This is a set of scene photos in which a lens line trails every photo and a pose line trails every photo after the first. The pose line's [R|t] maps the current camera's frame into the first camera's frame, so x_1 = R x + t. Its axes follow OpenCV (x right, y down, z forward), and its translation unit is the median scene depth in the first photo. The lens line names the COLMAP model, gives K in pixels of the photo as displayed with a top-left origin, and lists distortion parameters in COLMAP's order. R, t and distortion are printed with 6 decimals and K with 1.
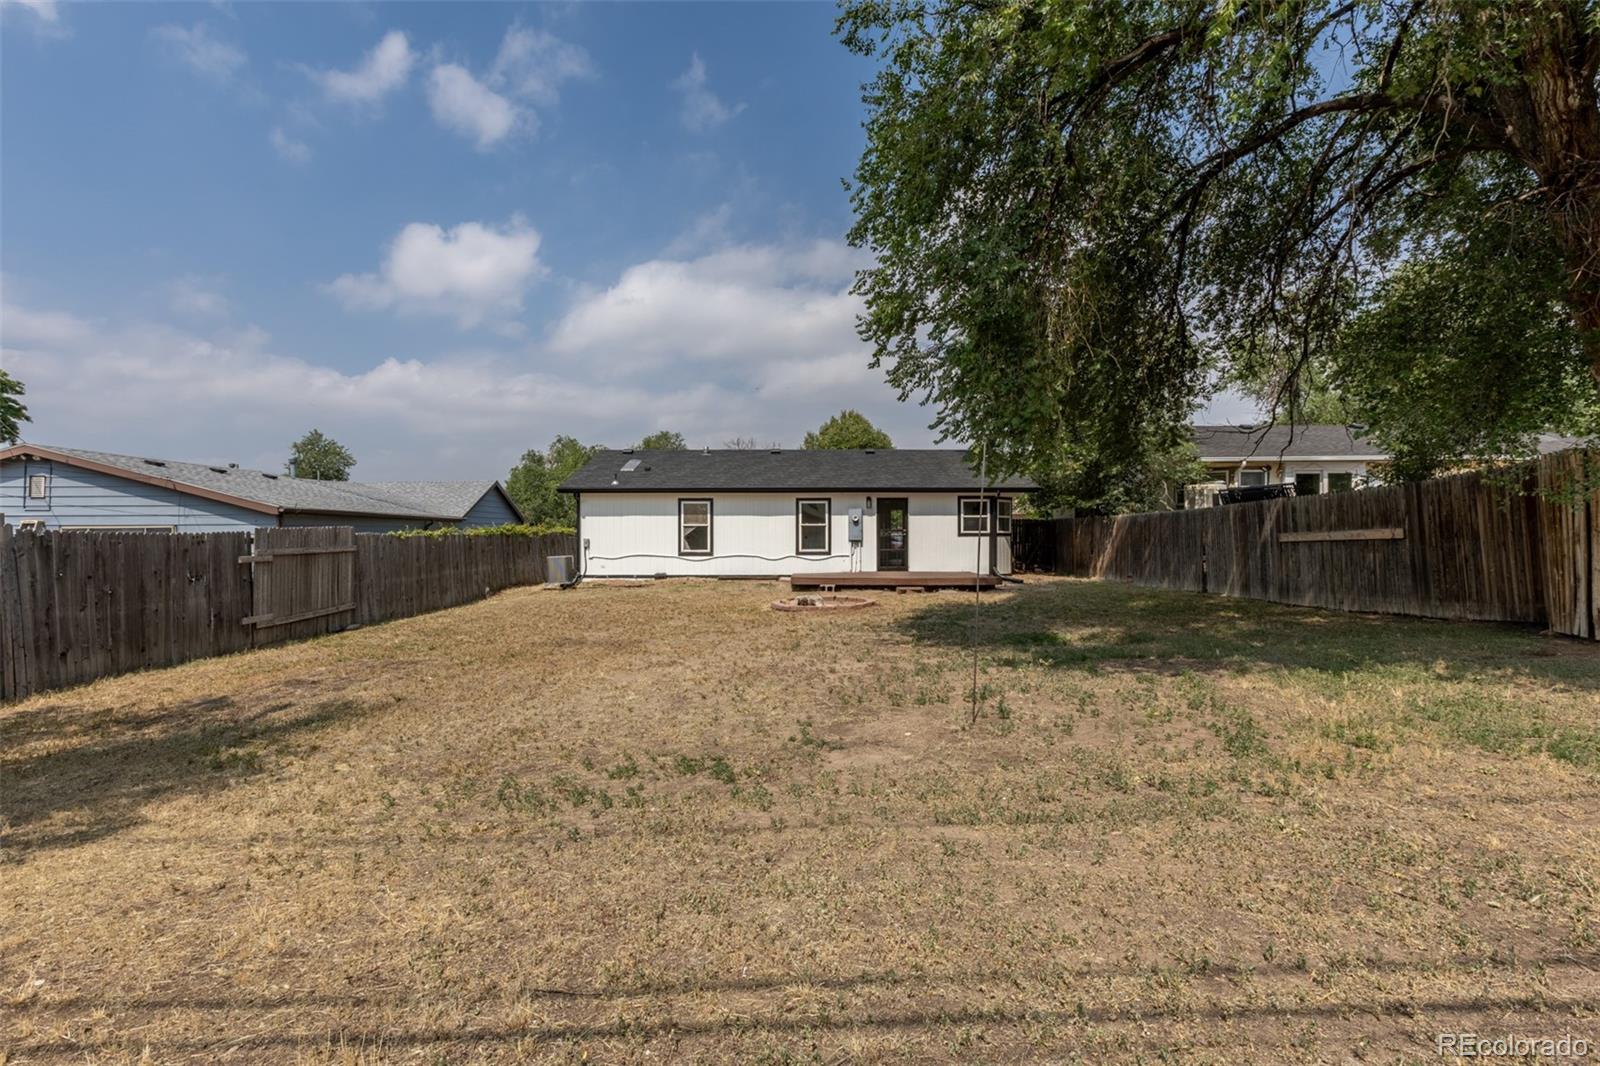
lens RADIAL K [[719.5, 0, 801.7], [0, 719.5, 537.5], [0, 0, 1]] dist [0.001960, -0.000742]
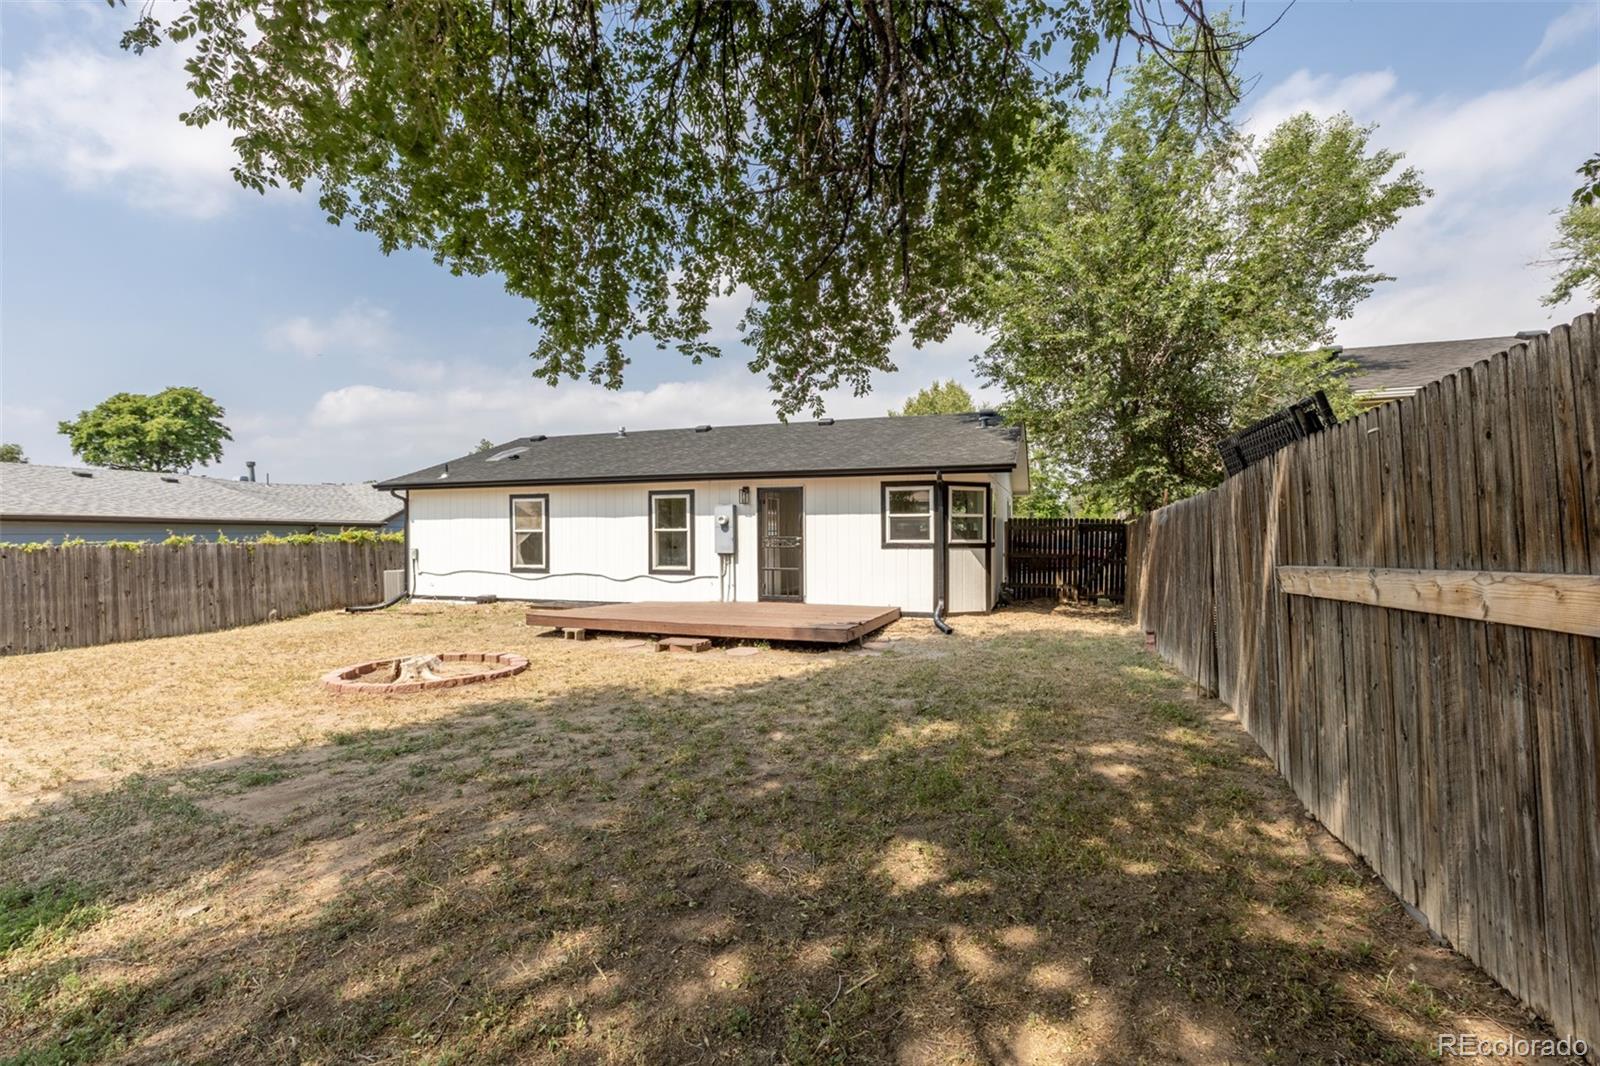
lens RADIAL K [[719.5, 0, 801.7], [0, 719.5, 537.5], [0, 0, 1]] dist [0.001960, -0.000742]
pose [[0.940013, 0.001365, -0.341135, 0.362794], [-0.001296, 0.999999, 0.000432, -0.010960], [0.341136, 0.000036, 0.940014, 0.405461]]
